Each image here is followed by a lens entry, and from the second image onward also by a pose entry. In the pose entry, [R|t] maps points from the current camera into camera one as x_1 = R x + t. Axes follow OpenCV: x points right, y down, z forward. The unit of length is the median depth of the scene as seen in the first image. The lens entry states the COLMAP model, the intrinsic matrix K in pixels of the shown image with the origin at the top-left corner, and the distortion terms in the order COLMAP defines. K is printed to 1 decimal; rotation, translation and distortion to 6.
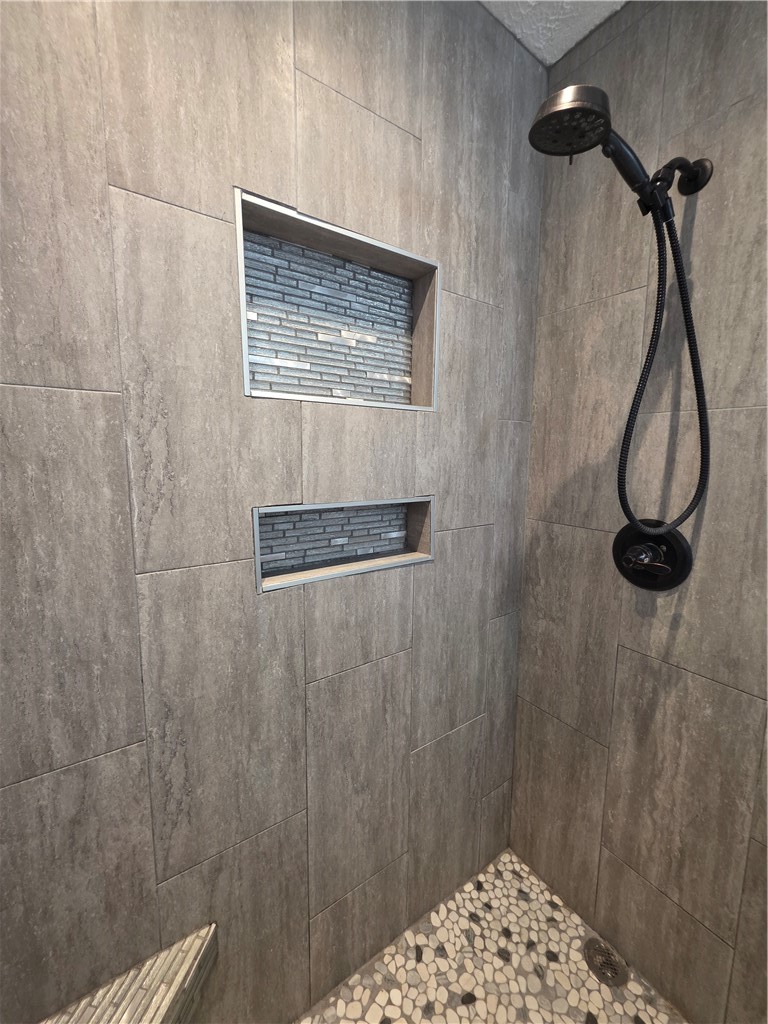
lens RADIAL K [[409.9, 0, 385.4], [0, 409.9, 510.6], [0, 0, 1]] dist [0.003407, -0.001498]
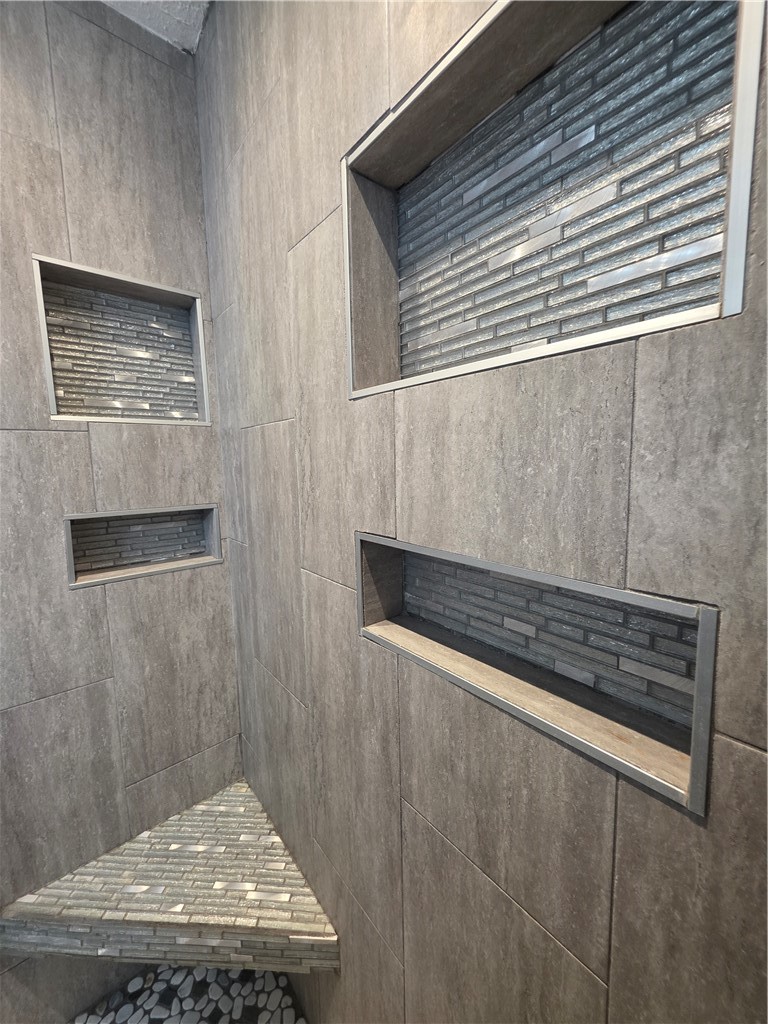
lens RADIAL K [[409.9, 0, 387.0], [0, 409.9, 508.0], [0, 0, 1]] dist [0.003407, -0.001498]
pose [[0.077128, 0.102772, -0.991710, 0.469616], [-0.124131, 0.987924, 0.092725, -0.128648], [0.989264, 0.115951, 0.088953, 0.904486]]
